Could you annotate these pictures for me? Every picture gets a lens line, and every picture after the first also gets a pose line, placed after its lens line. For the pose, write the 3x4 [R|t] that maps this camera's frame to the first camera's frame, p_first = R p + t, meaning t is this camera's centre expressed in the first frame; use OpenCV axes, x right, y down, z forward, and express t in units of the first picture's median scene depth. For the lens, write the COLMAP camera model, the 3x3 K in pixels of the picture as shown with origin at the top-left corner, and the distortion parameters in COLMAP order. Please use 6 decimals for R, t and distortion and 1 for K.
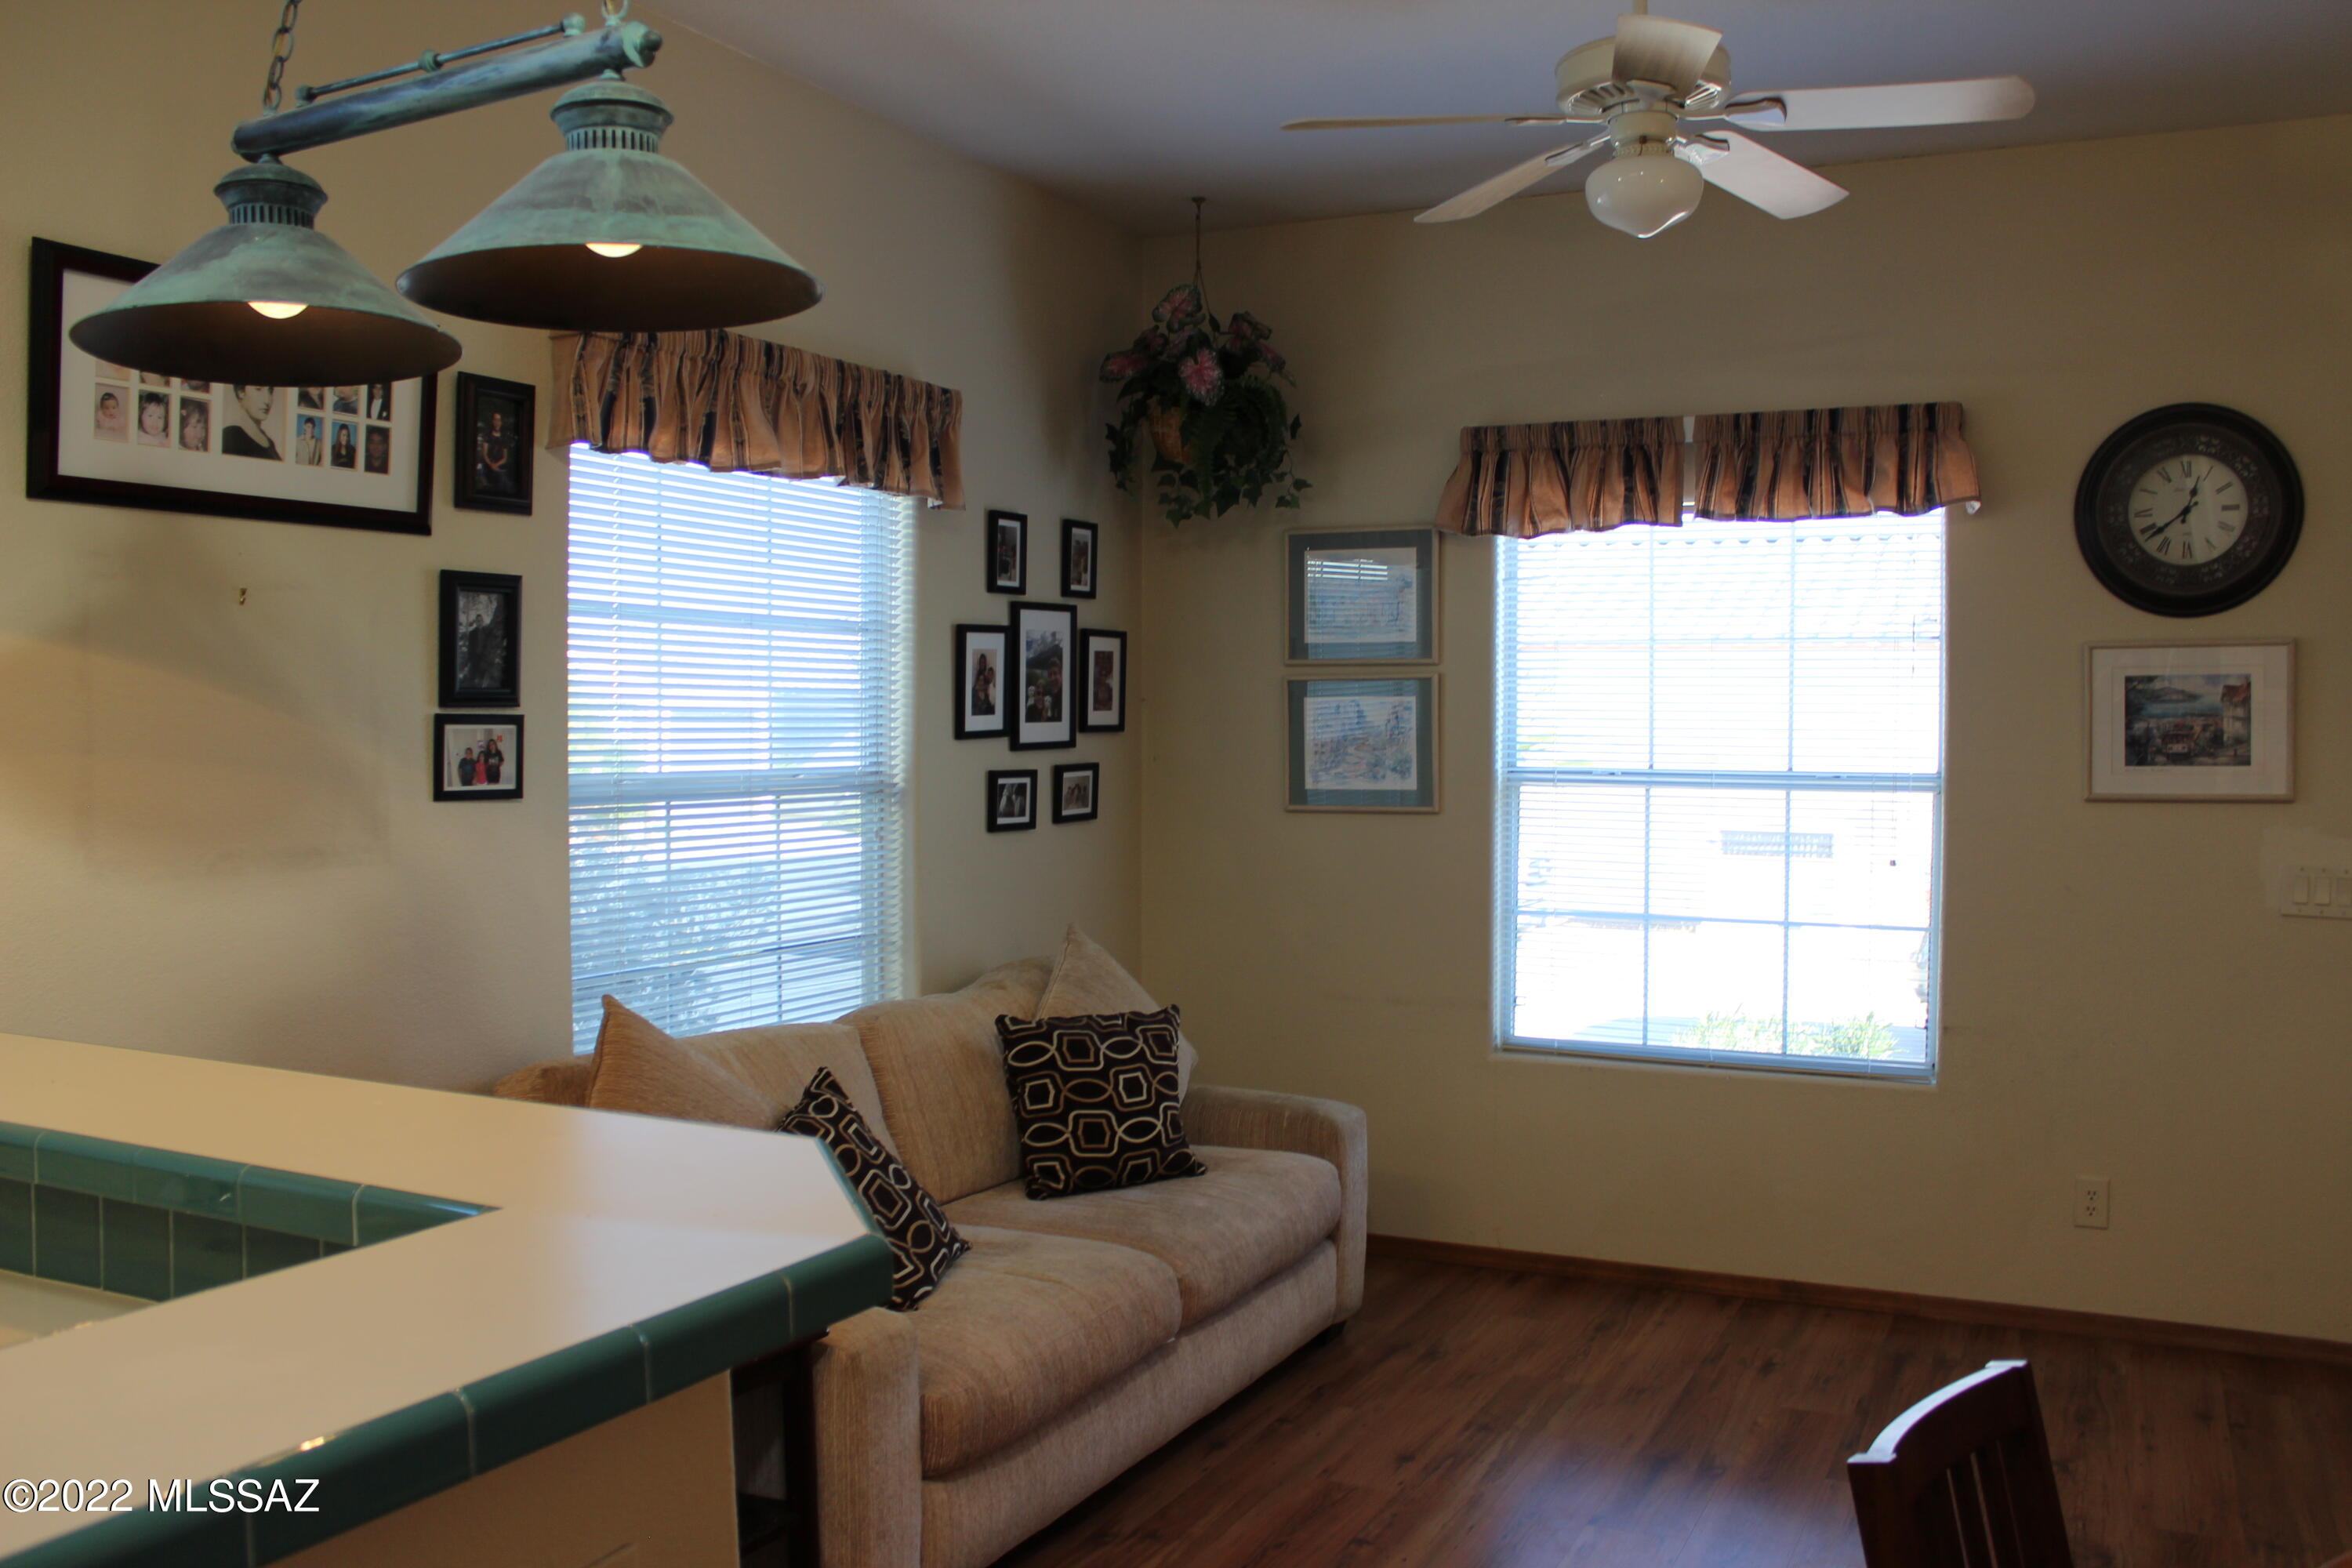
lens RADIAL K [[1953.6, 0, 1149.7], [0, 1953.6, 788.4], [0, 0, 1]] dist [-0.165024, 0.157777]
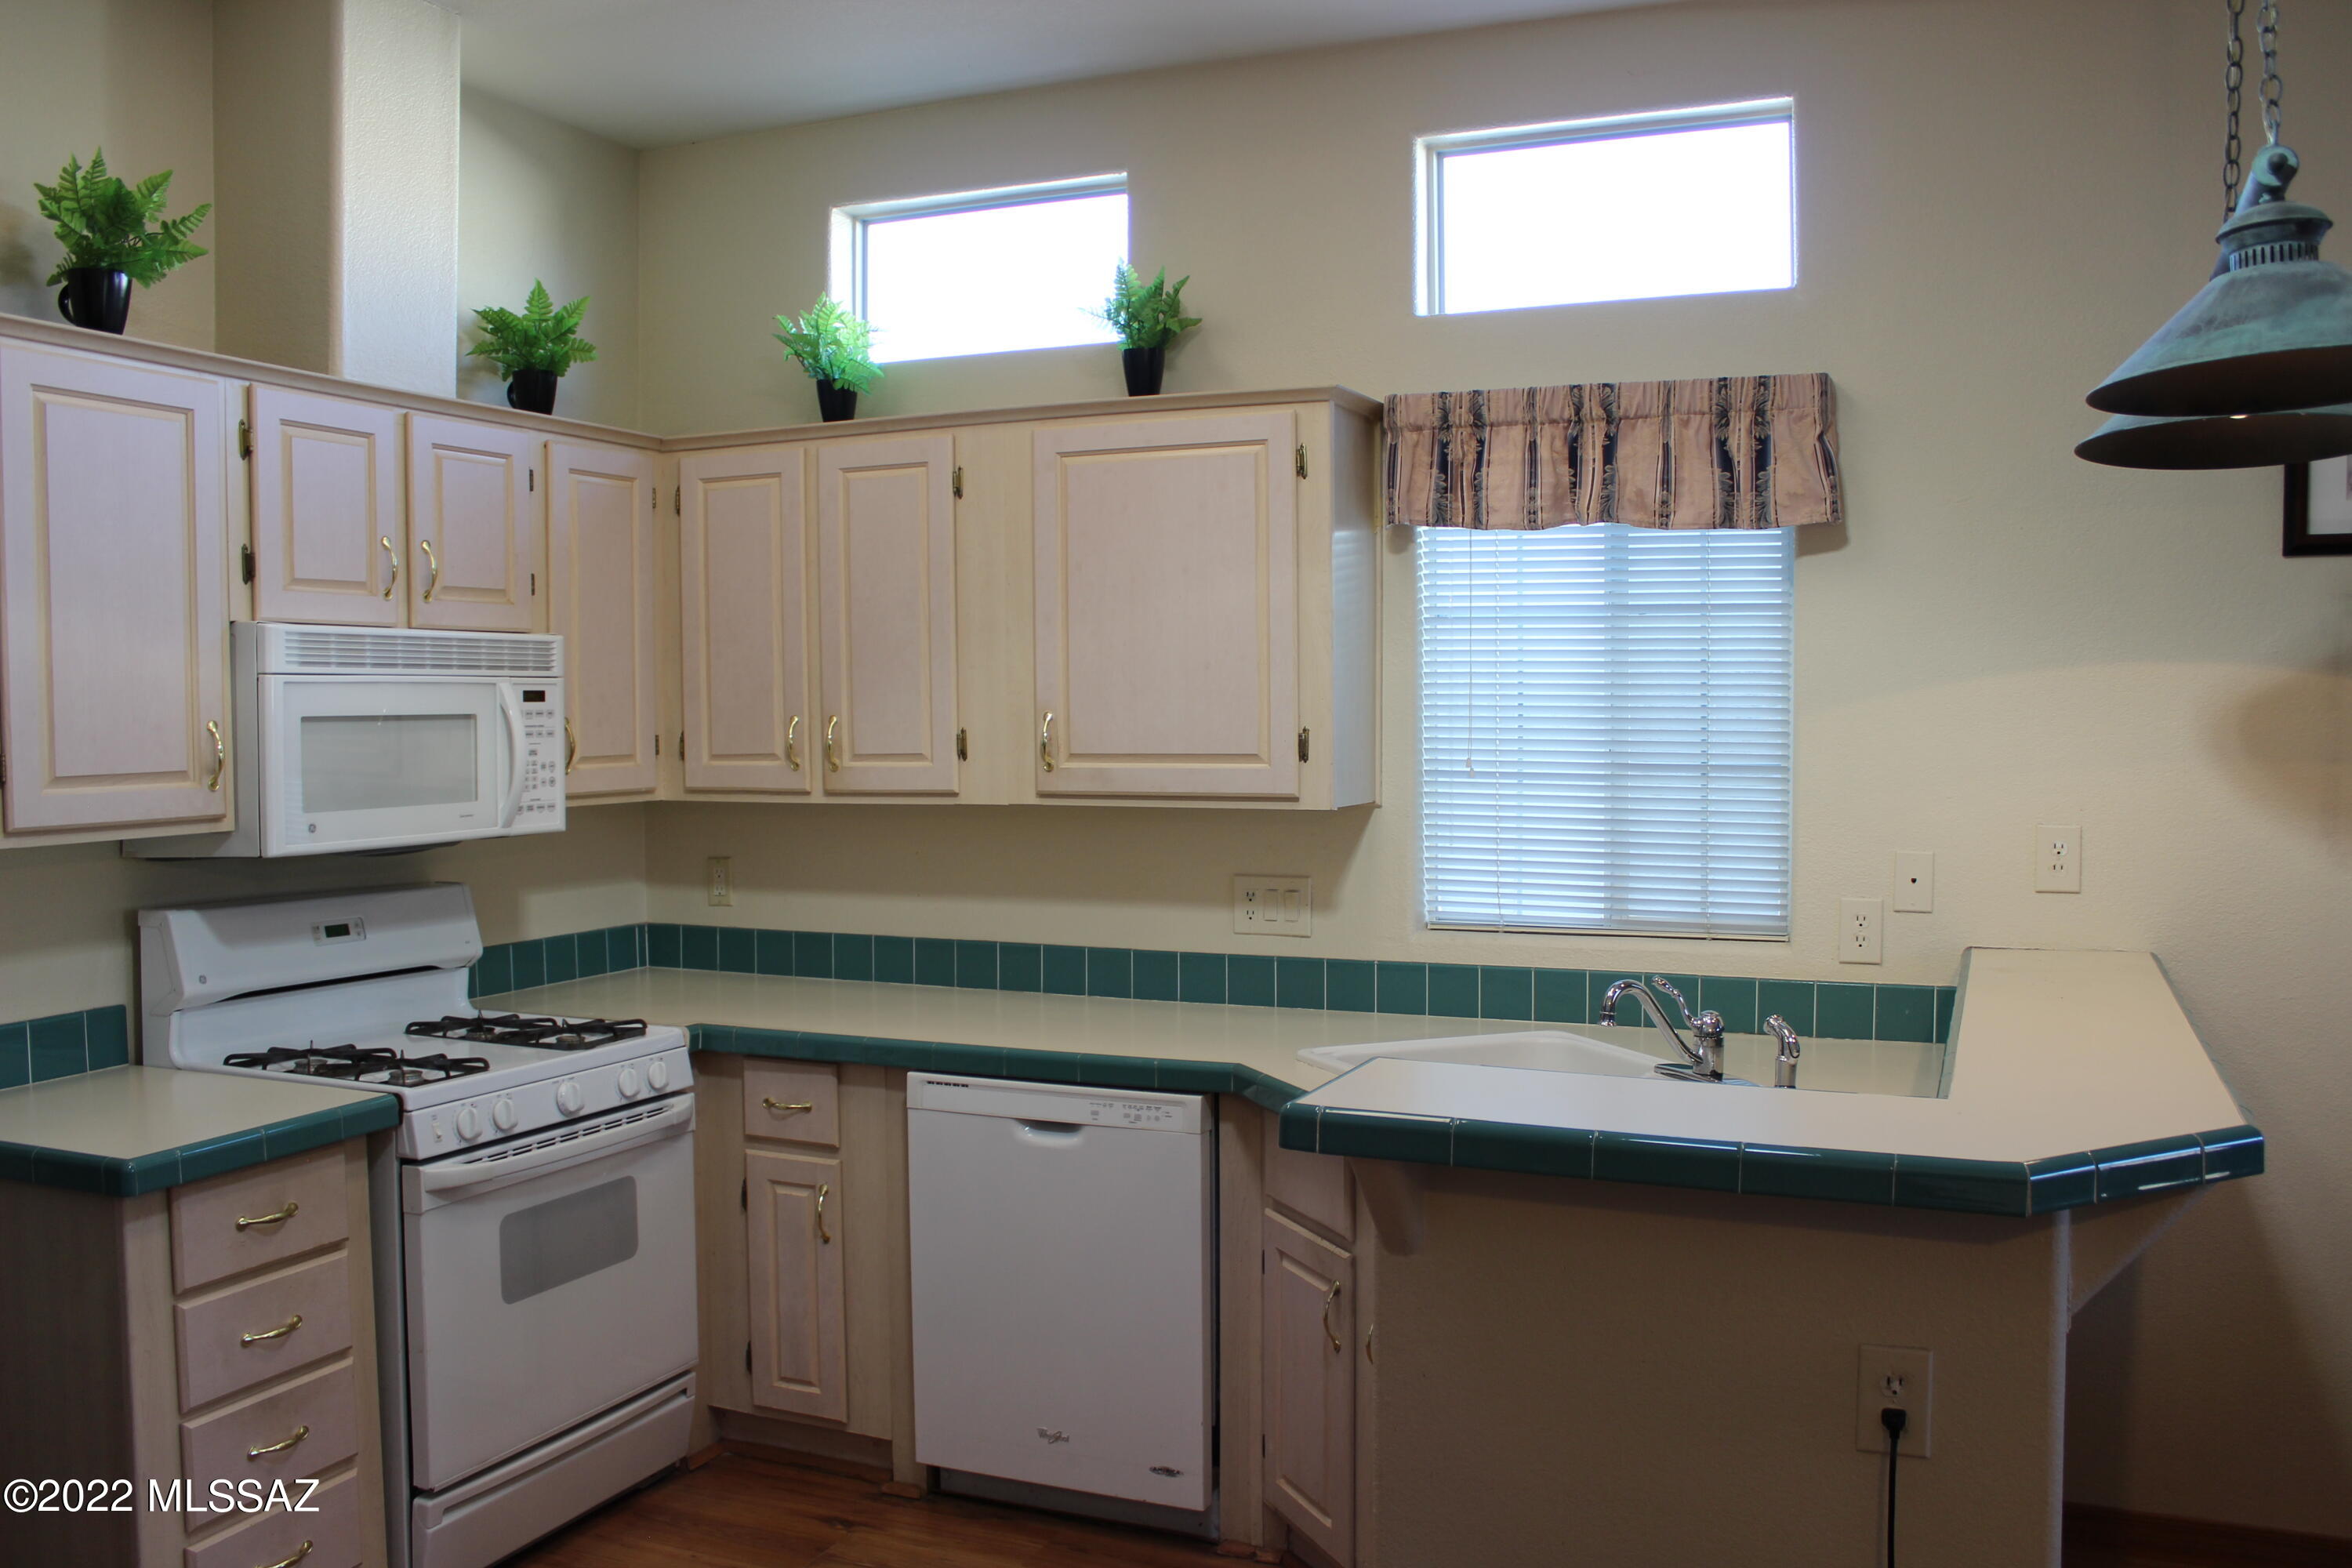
lens RADIAL K [[1953.6, 0, 1149.7], [0, 1953.6, 788.4], [0, 0, 1]] dist [-0.165024, 0.157777]
pose [[0.066290, 0.042979, -0.996874, 0.472439], [-0.031550, 0.998663, 0.040959, -0.021861], [0.997301, 0.028736, 0.067557, 0.139661]]
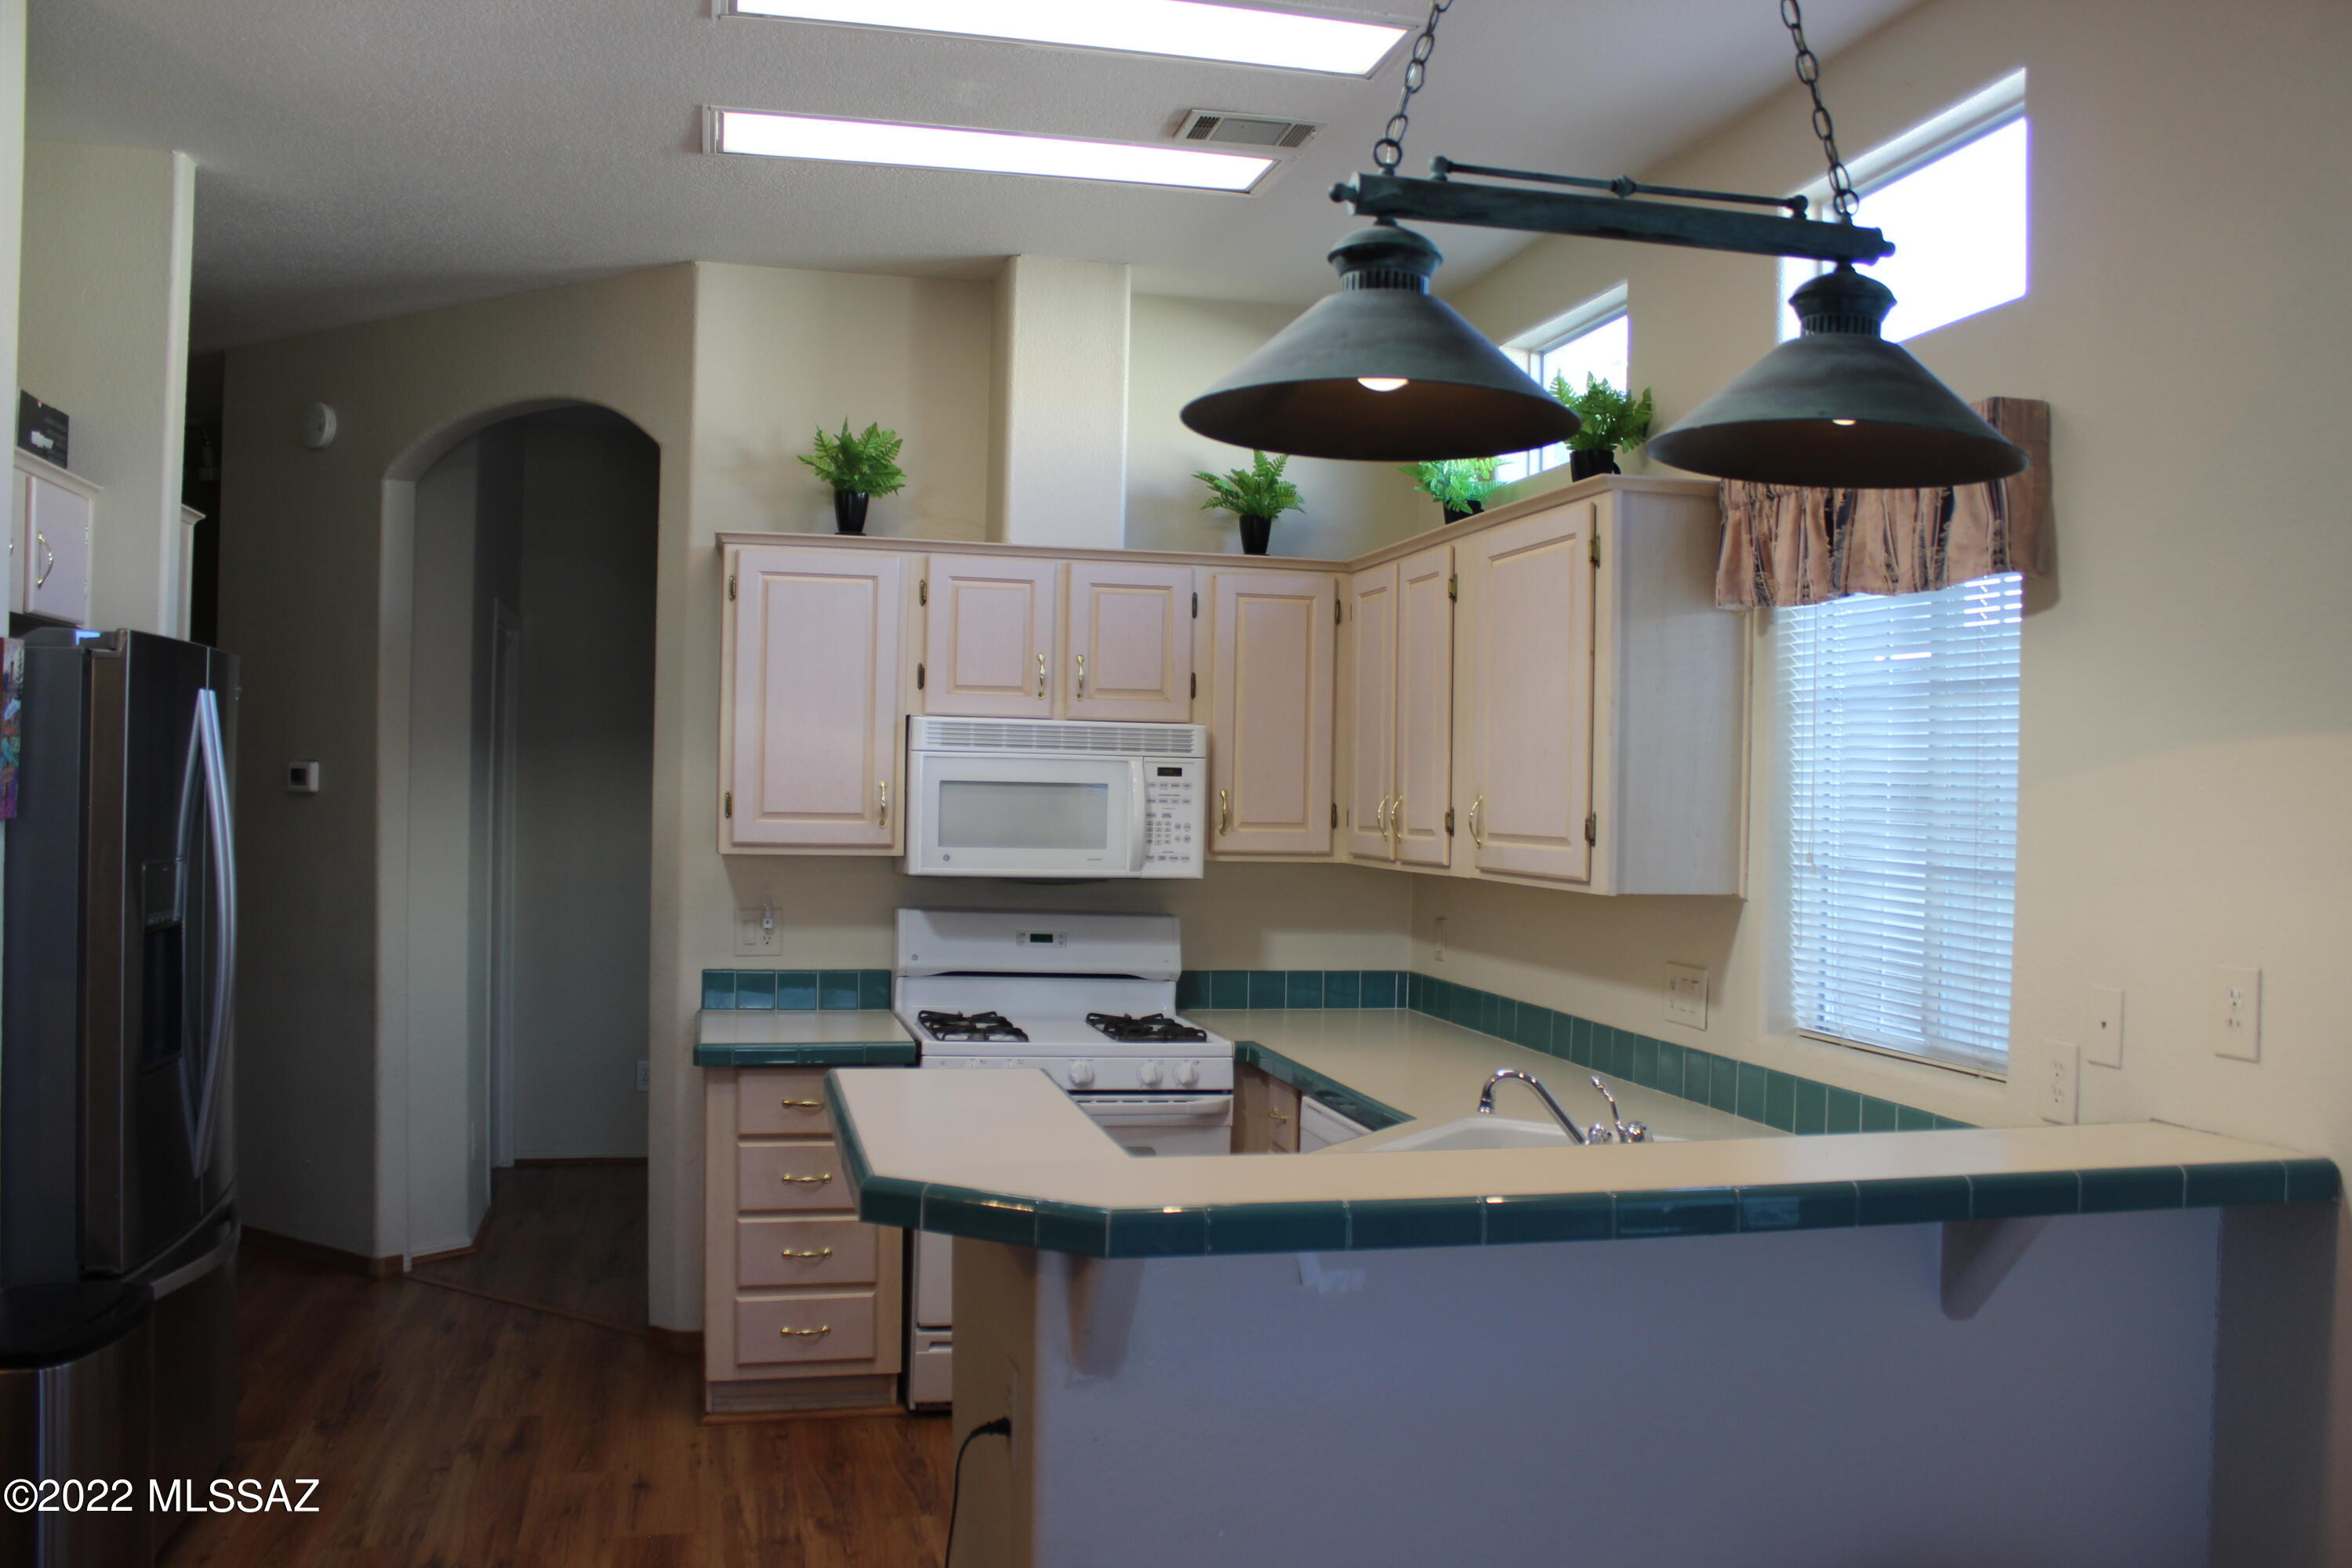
lens RADIAL K [[1953.6, 0, 1149.7], [0, 1953.6, 788.4], [0, 0, 1]] dist [-0.165024, 0.157777]
pose [[-0.760769, -0.016558, -0.648811, 0.291519], [-0.046131, 0.998526, 0.028609, -0.047949], [0.647381, 0.051695, -0.760412, 0.989658]]
